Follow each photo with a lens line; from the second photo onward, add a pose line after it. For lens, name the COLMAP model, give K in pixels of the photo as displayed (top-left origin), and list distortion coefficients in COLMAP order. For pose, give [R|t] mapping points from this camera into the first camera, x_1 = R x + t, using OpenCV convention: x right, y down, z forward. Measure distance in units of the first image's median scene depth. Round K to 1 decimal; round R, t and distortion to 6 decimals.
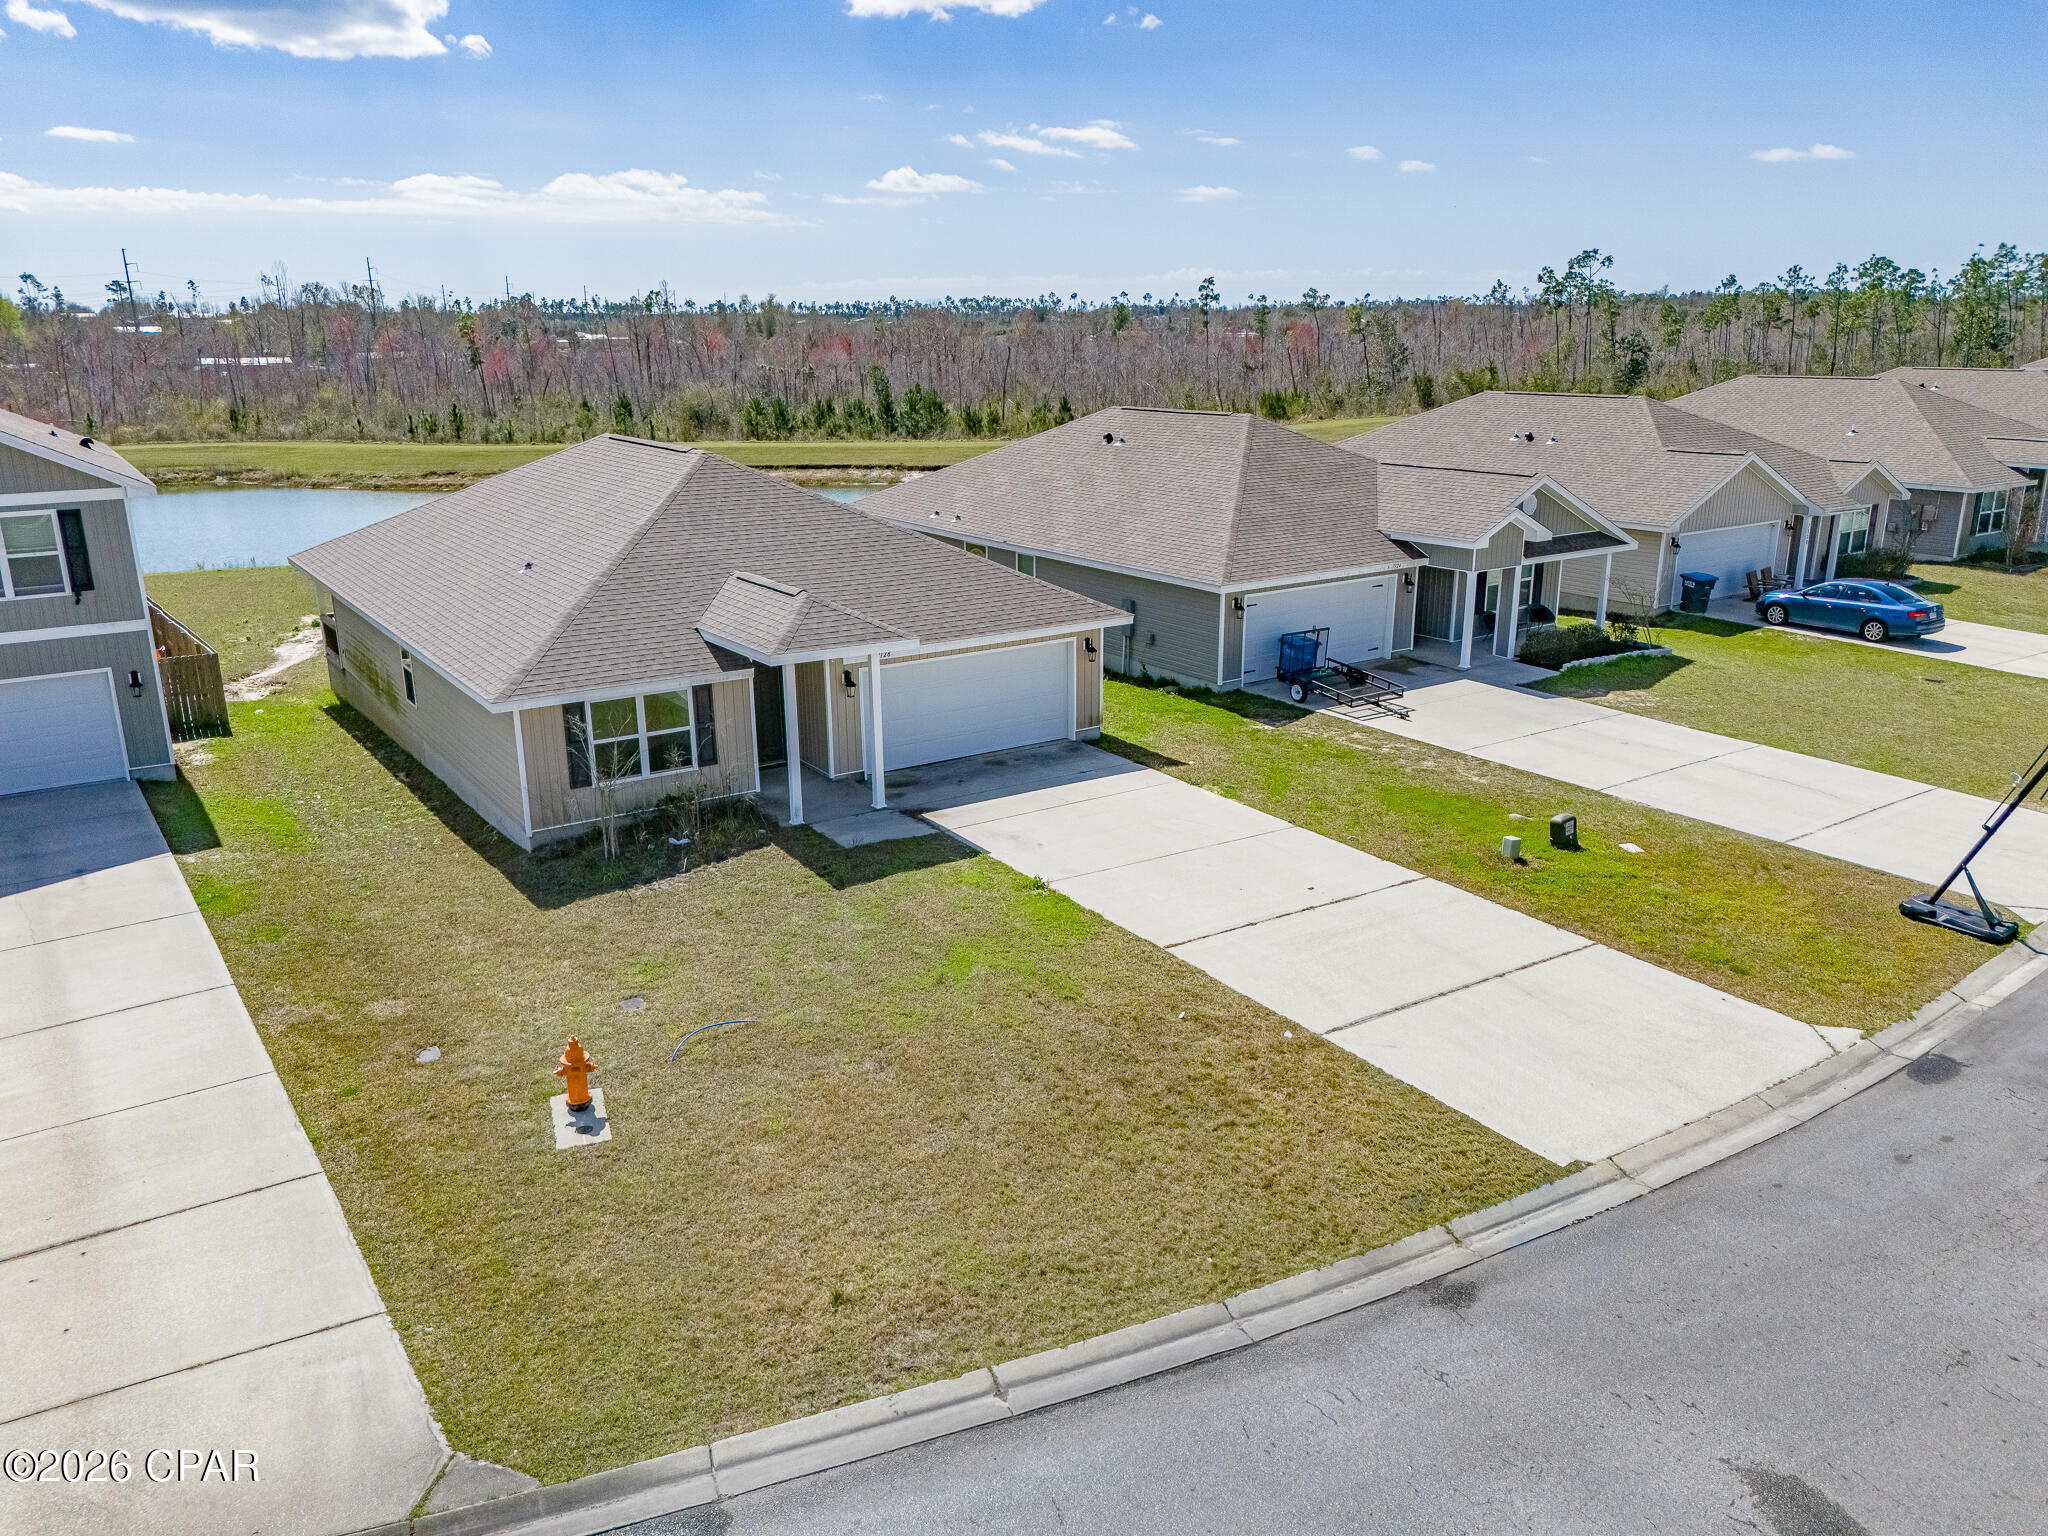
lens RADIAL K [[1503.8, 0, 1027.9], [0, 1503.8, 772.1], [0, 0, 1]] dist [0.071855, -0.067864]
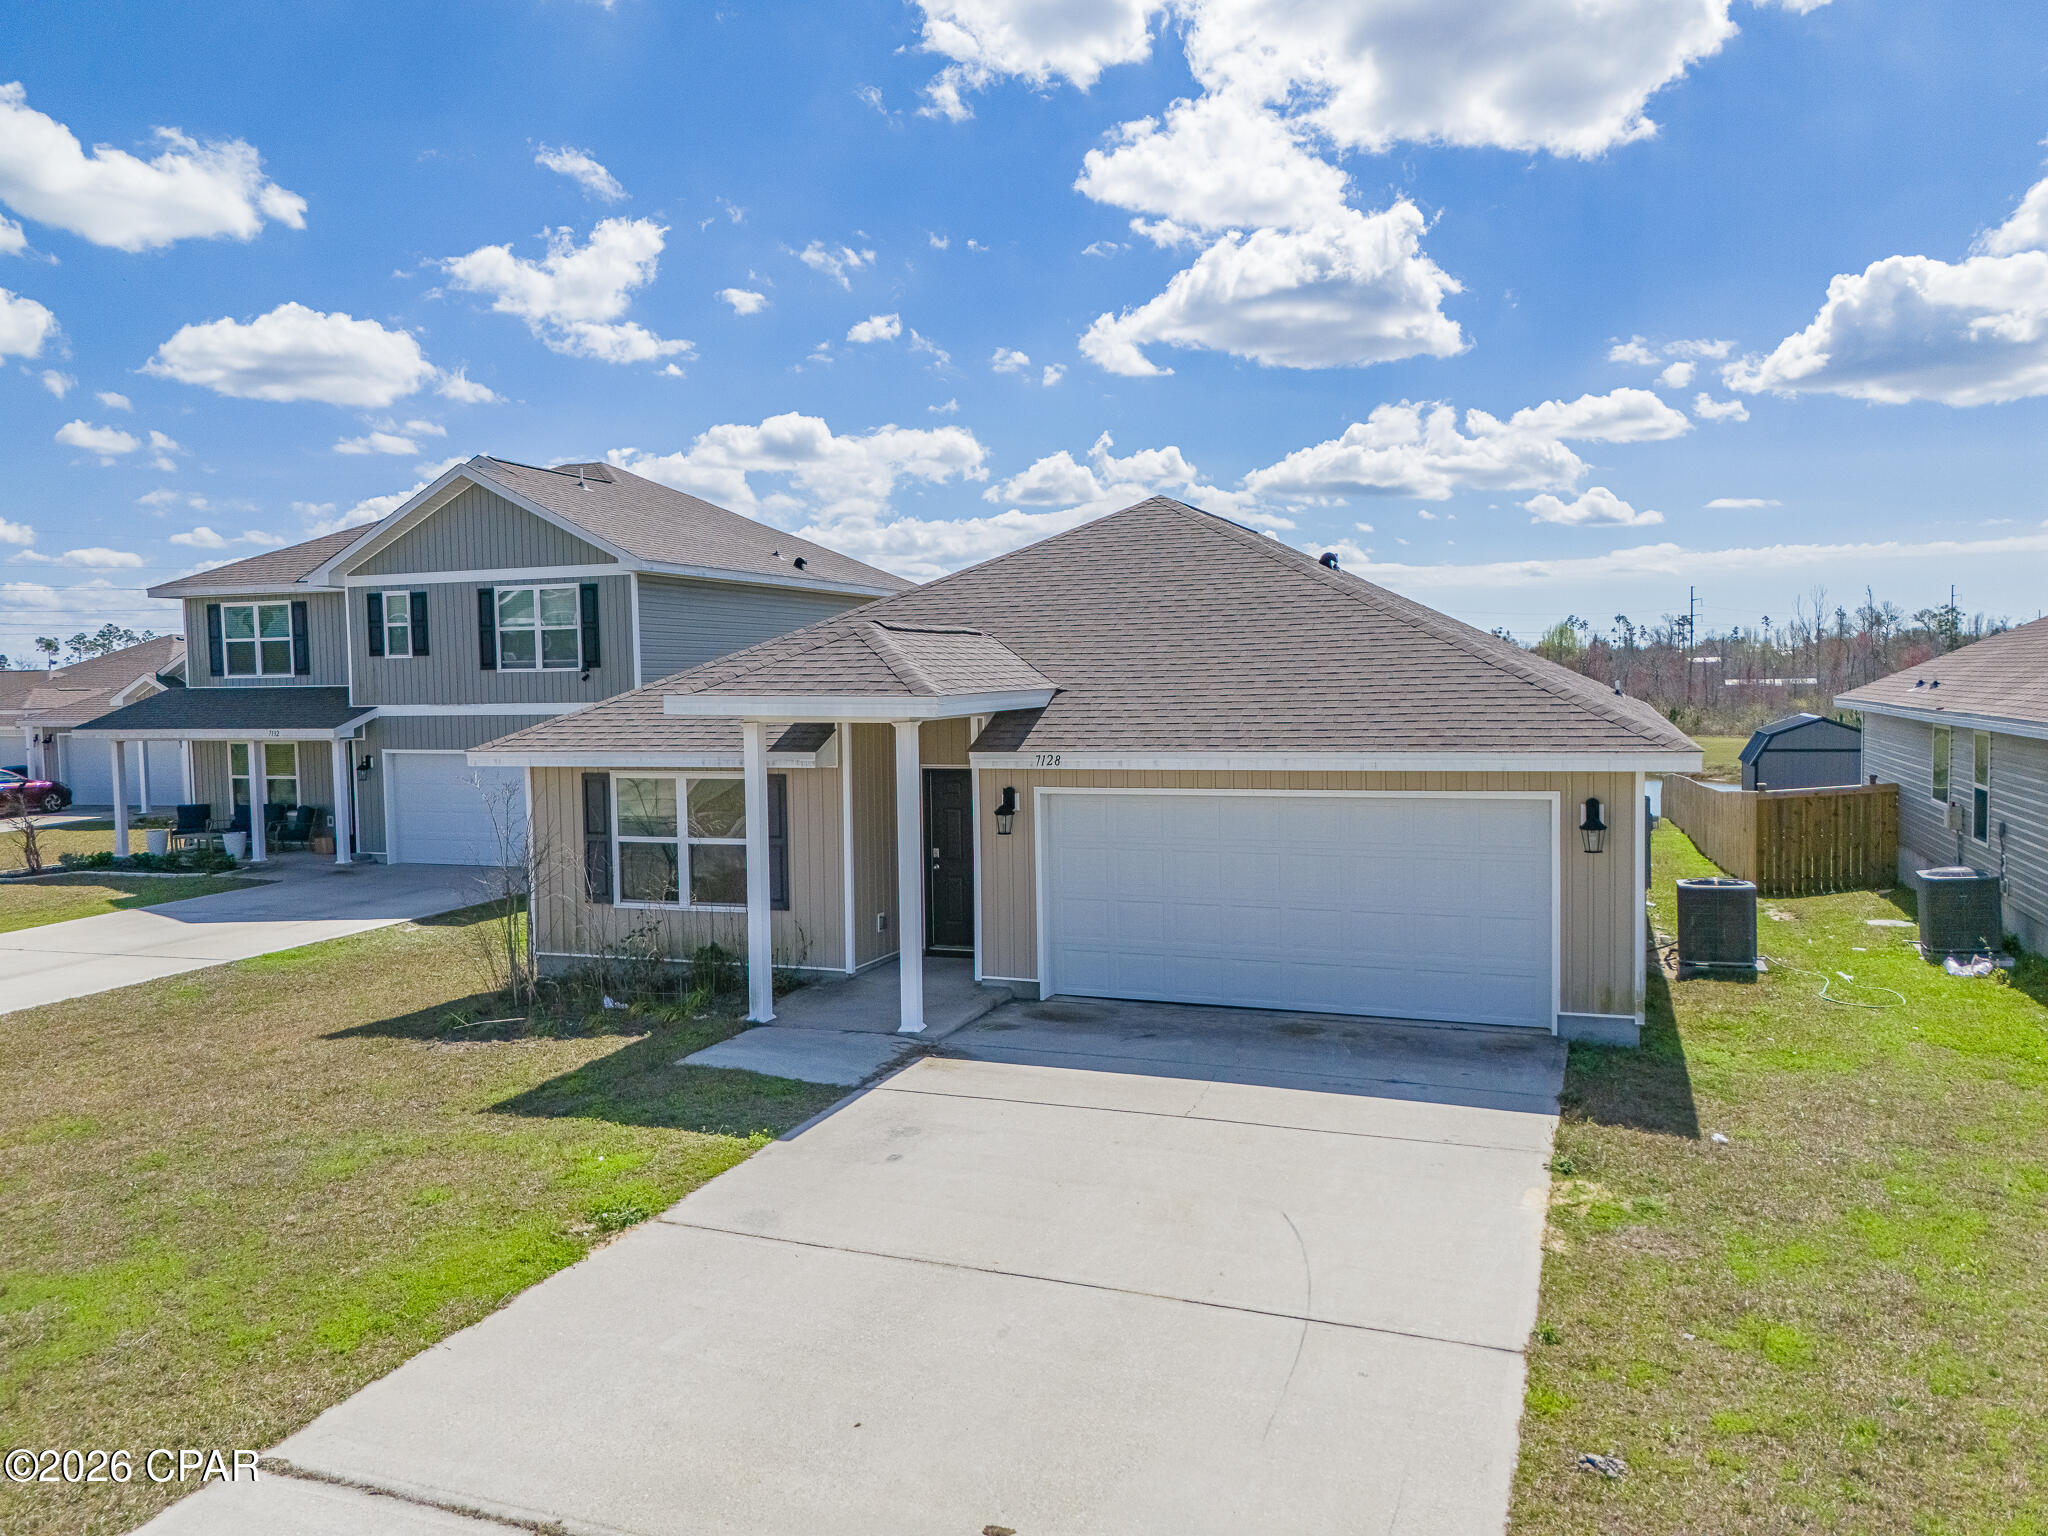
lens RADIAL K [[1503.8, 0, 1031.7], [0, 1503.8, 772.0], [0, 0, 1]] dist [0.071855, -0.067864]
pose [[0.581265, 0.048371, -0.812275, 0.355438], [-0.220772, 0.970164, -0.100211, -0.021366], [0.783193, 0.237576, 0.574601, 0.741424]]
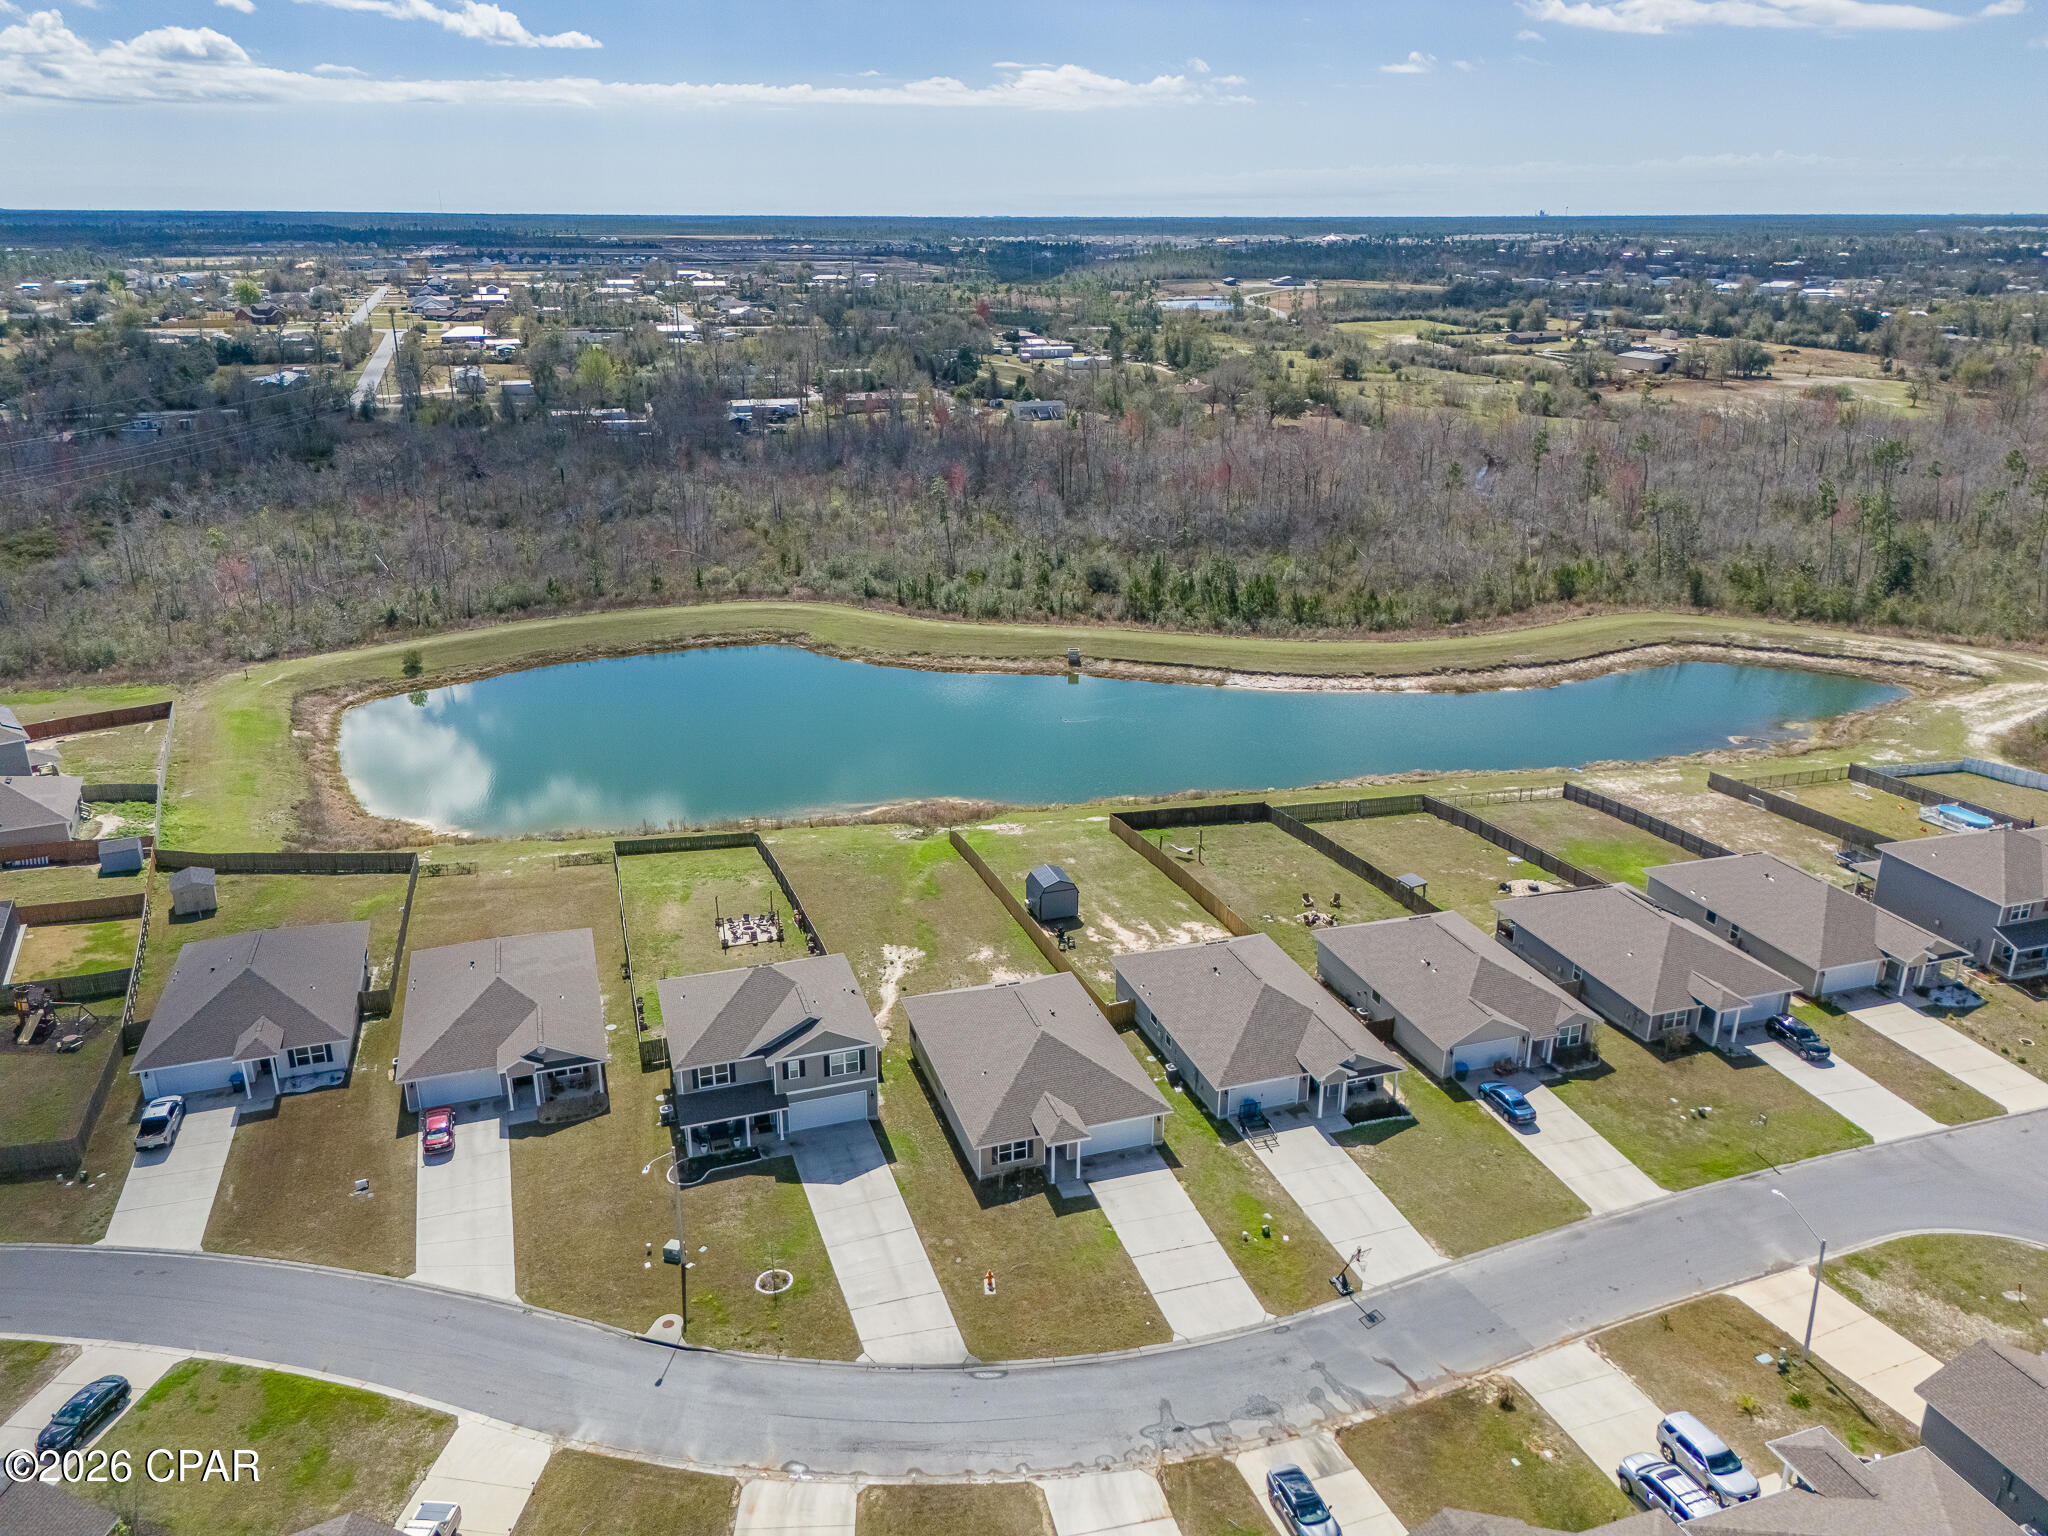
lens RADIAL K [[1503.8, 0, 1025.5], [0, 1503.8, 770.6], [0, 0, 1]] dist [0.071855, -0.067864]
pose [[0.962164, 0.103881, -0.251890, 0.566480], [-0.087424, 0.993291, 0.075699, -1.172136], [0.258063, -0.050814, 0.964791, -2.334260]]
